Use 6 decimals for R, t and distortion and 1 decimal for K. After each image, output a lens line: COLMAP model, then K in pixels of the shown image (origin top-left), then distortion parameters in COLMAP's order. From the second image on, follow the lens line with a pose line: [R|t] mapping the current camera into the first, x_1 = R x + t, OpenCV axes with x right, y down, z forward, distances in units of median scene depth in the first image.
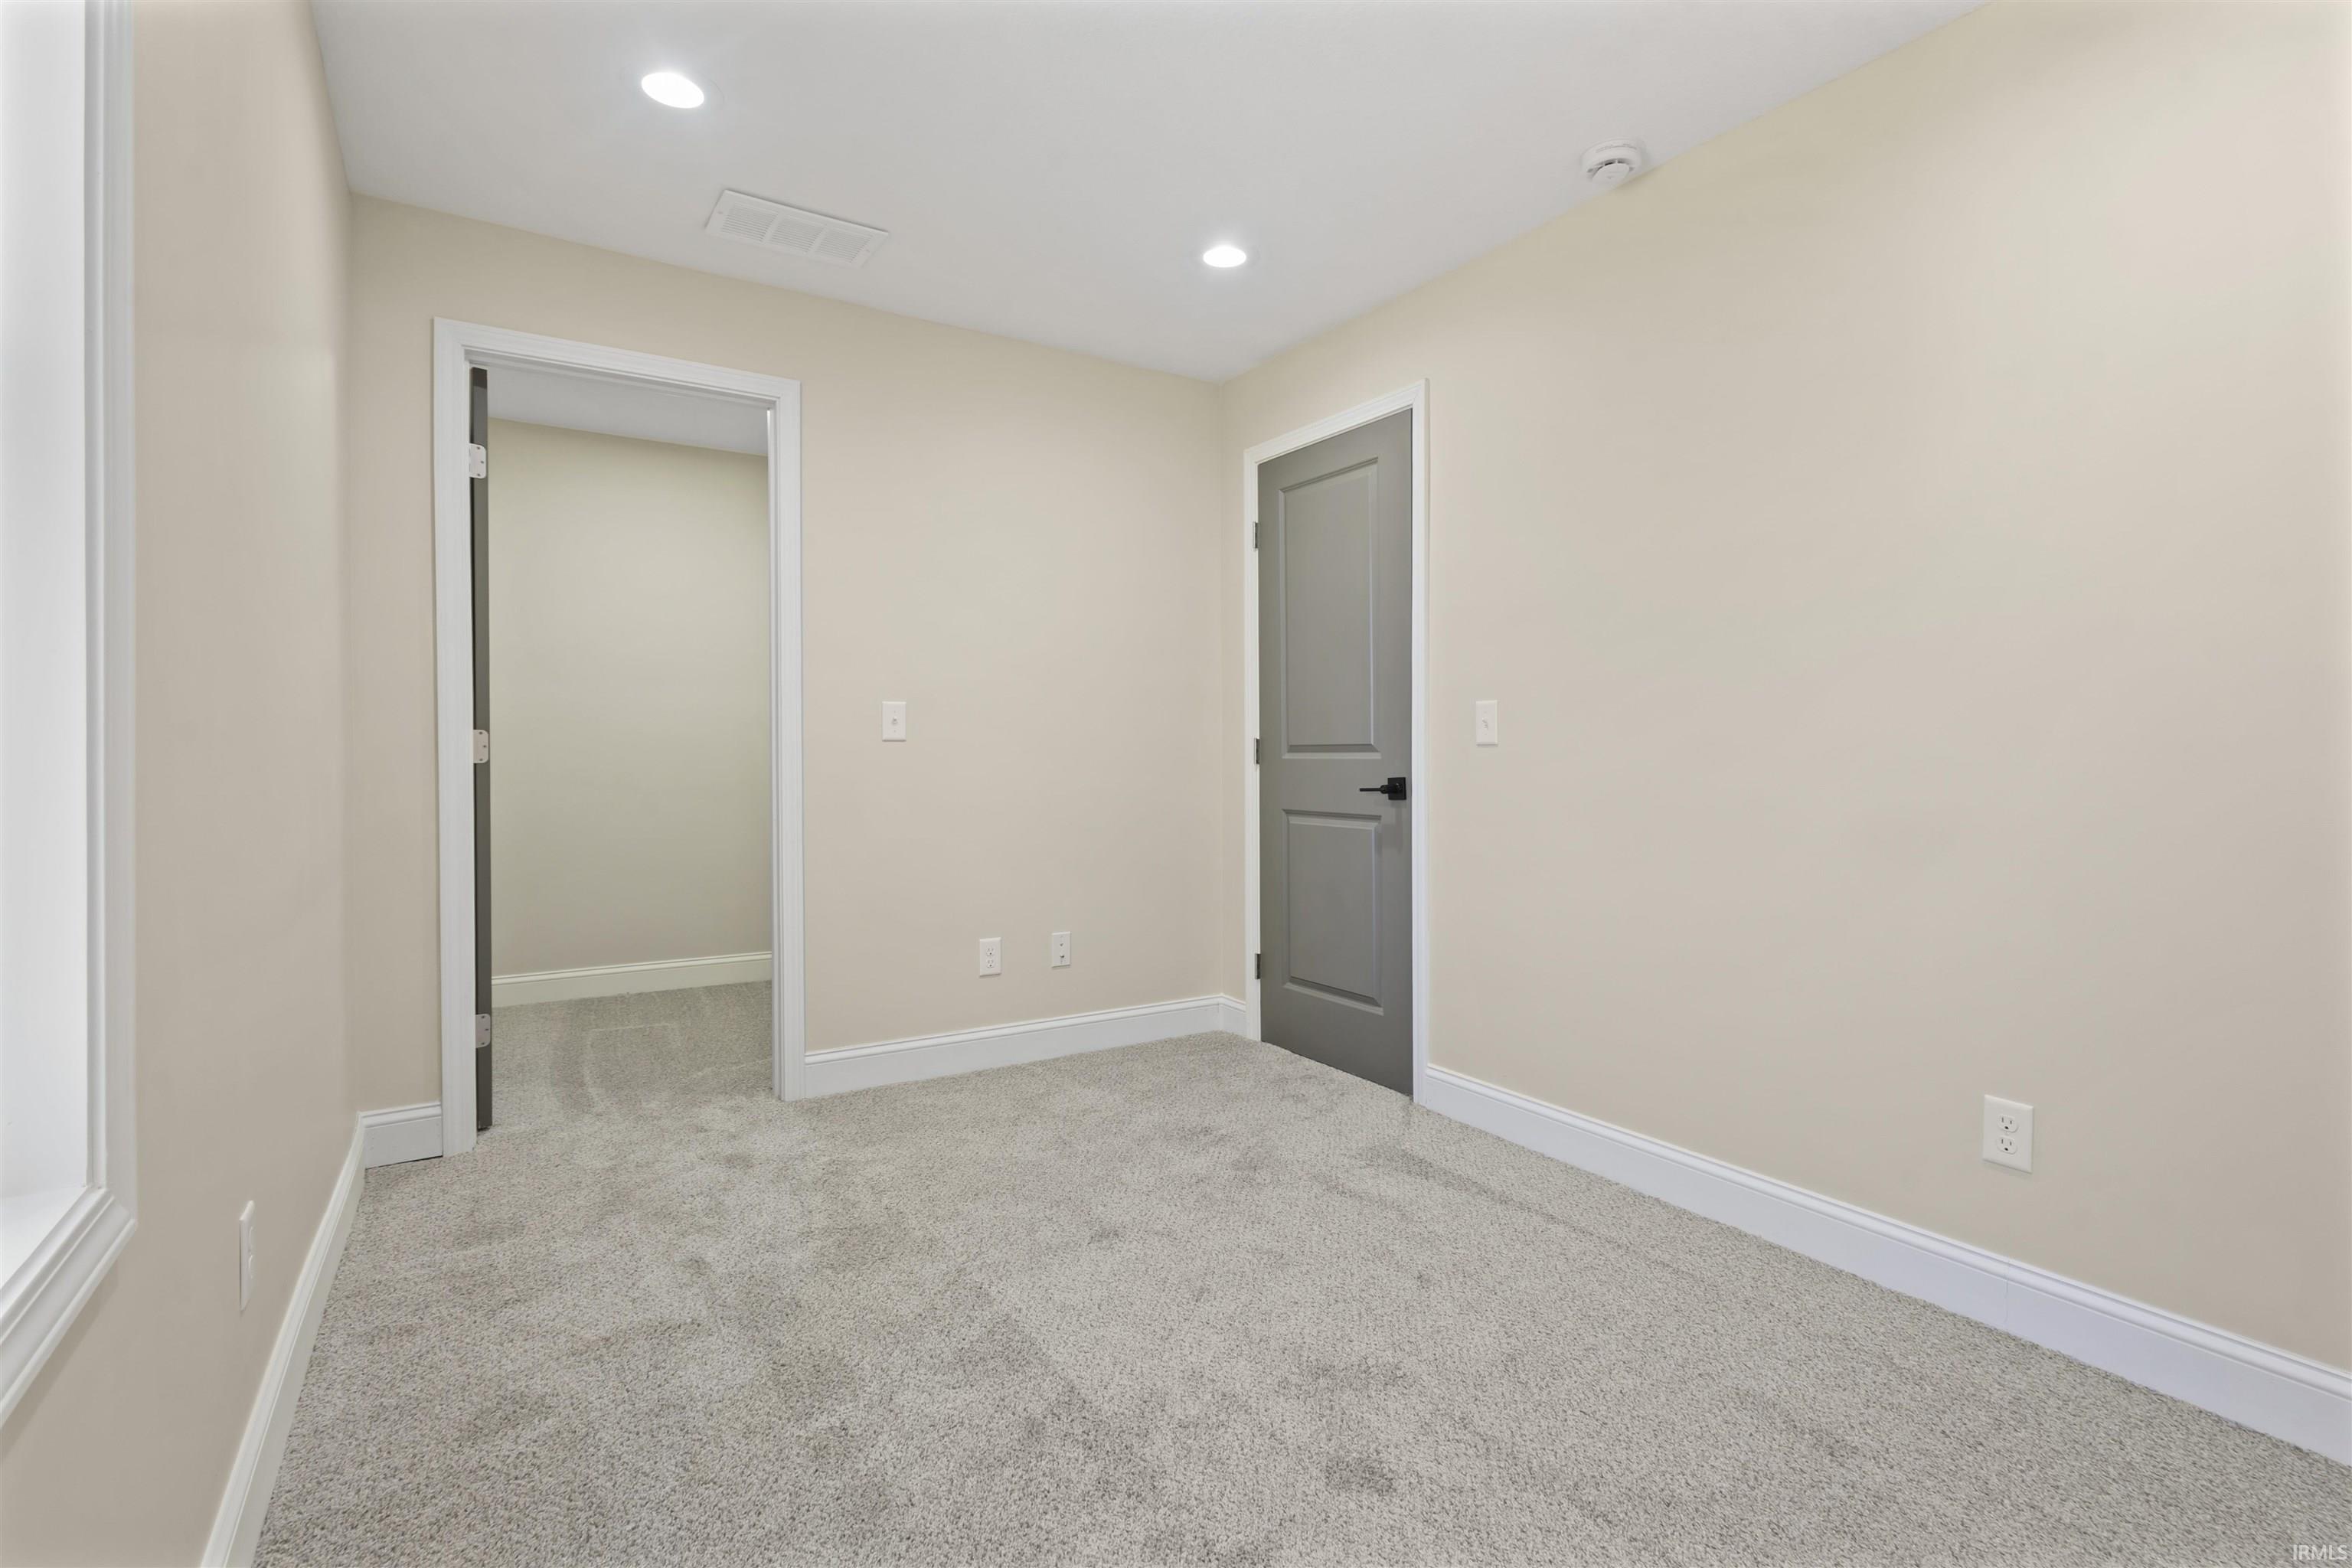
lens RADIAL K [[1114.6, 0, 1185.2], [0, 1114.6, 838.7], [0, 0, 1]] dist [0.003435, 0.000022]
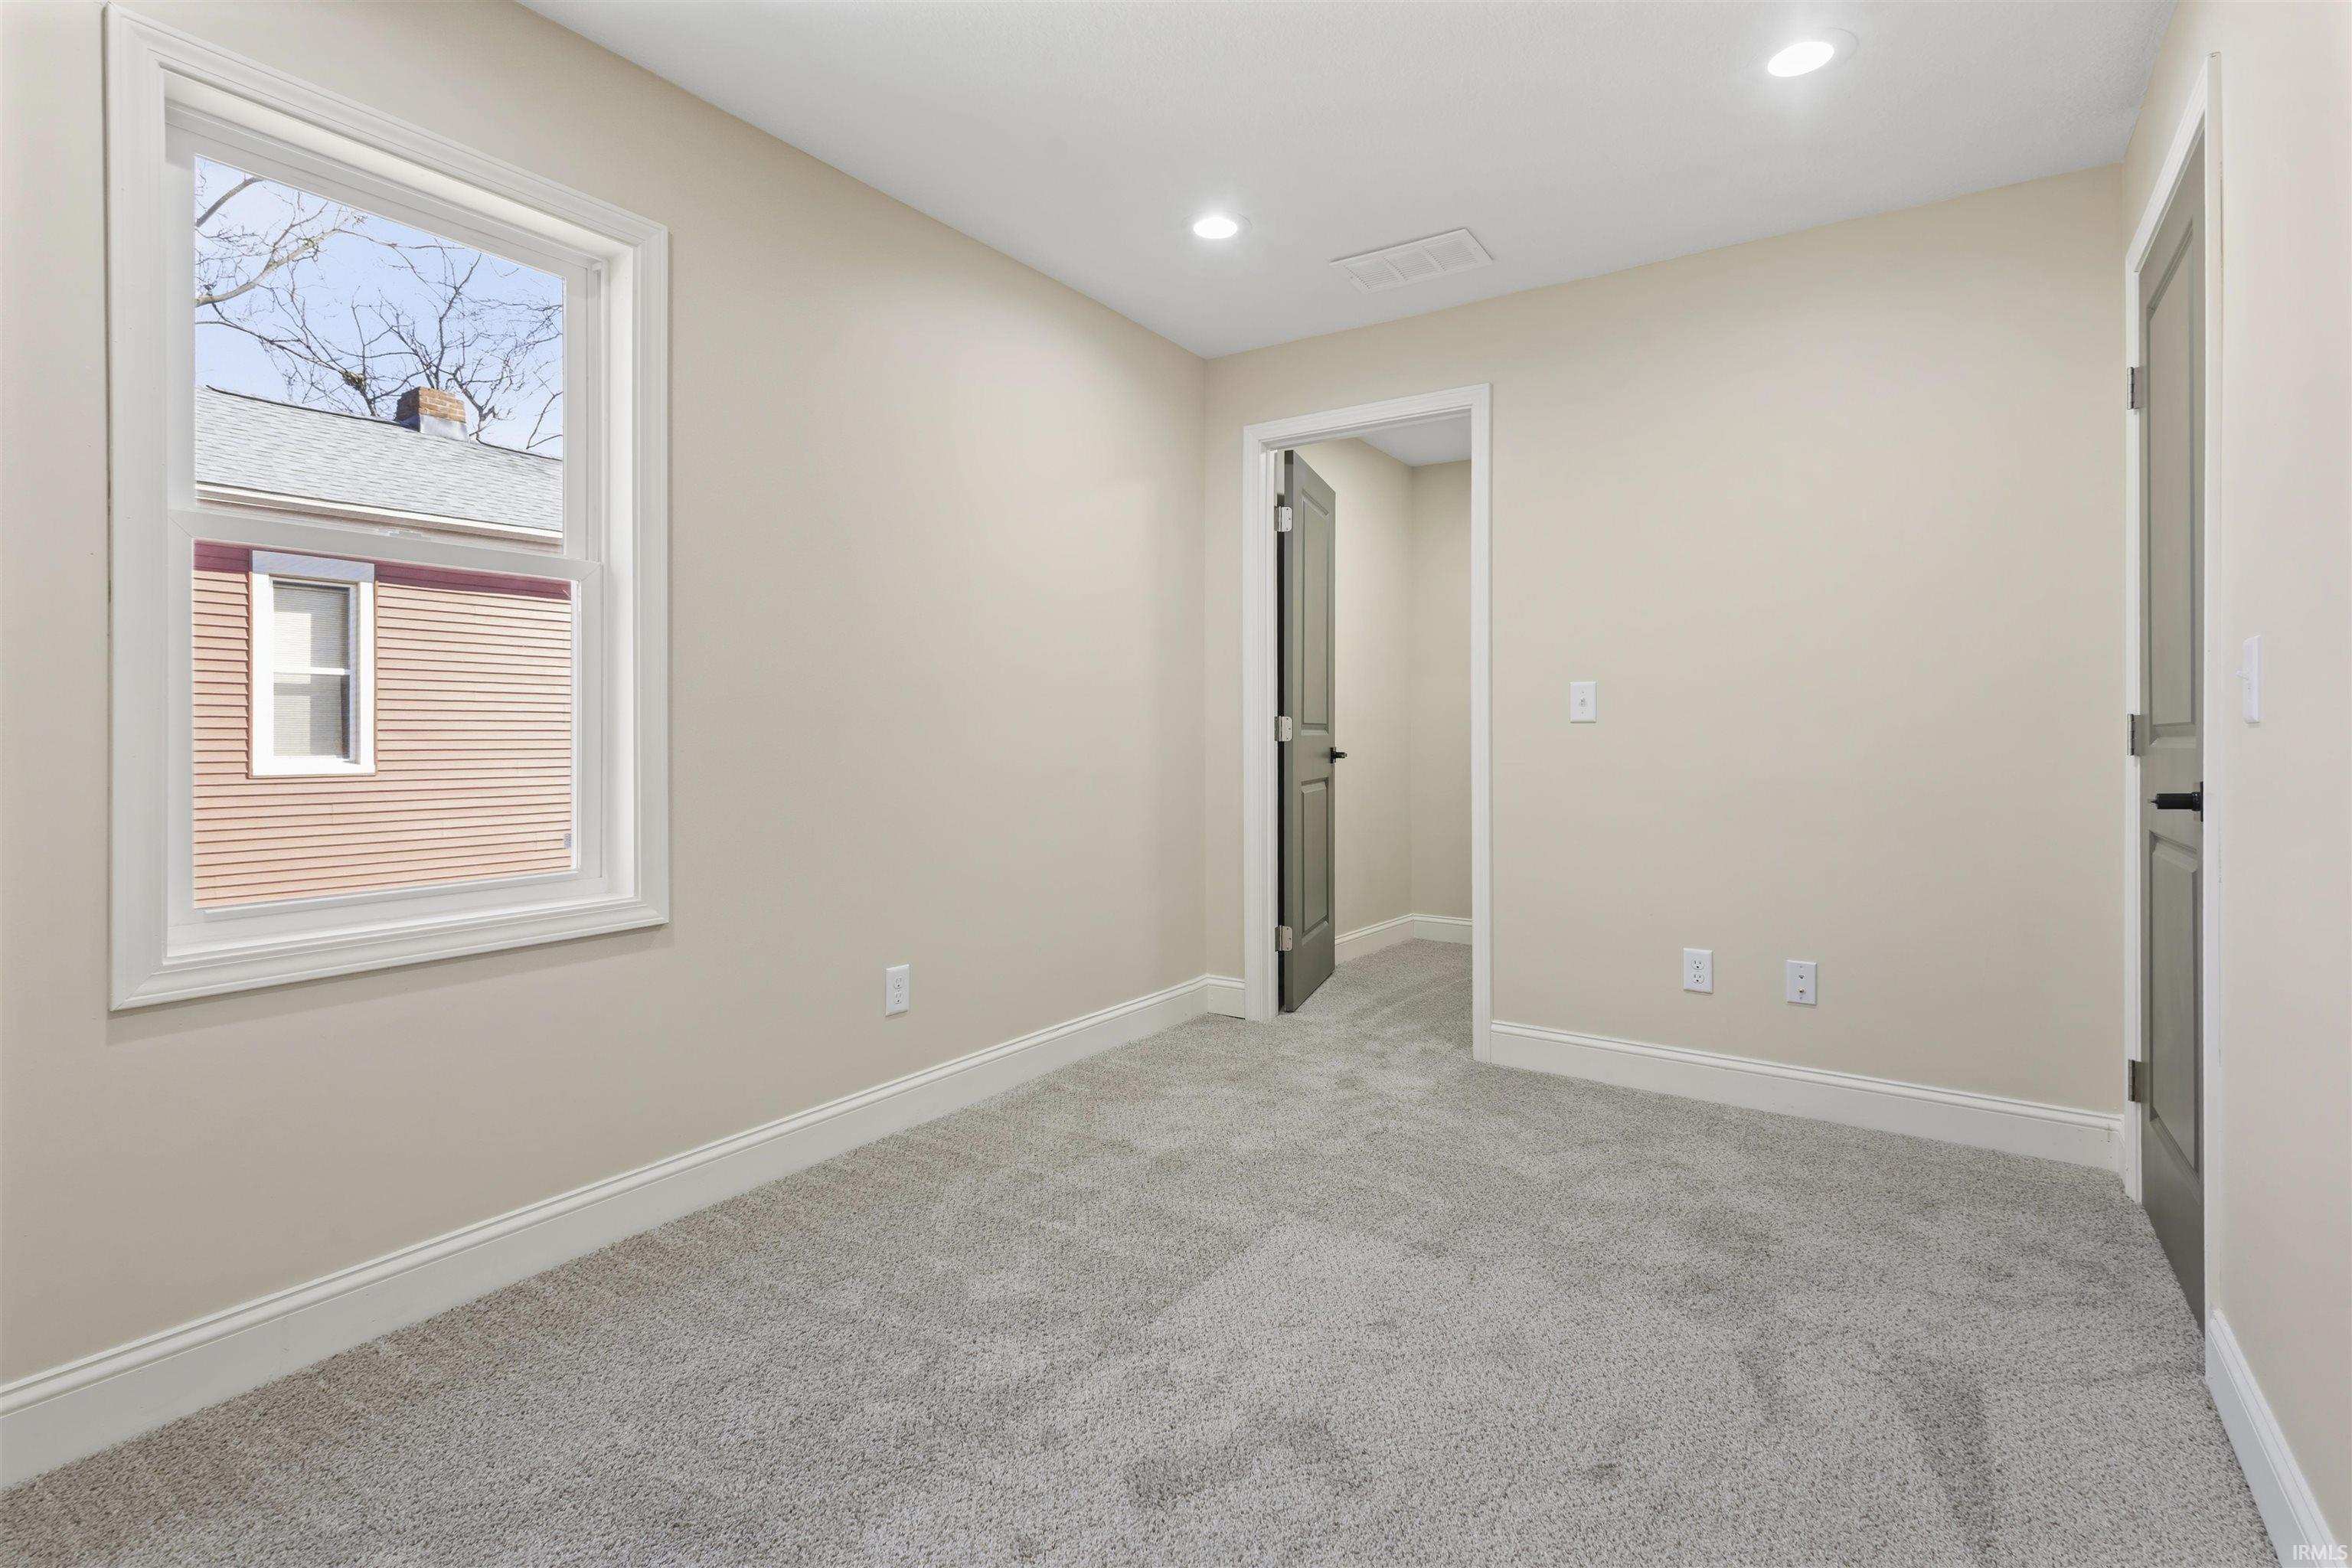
lens RADIAL K [[1082.7, 0, 1123.2], [0, 1082.7, 810.4], [0, 0, 1]] dist [0.000541, -0.000175]
pose [[0.388197, 0.068645, -0.919016, 0.509021], [-0.078778, 0.996044, 0.041122, -0.021733], [0.918203, 0.056435, 0.392069, 0.307937]]
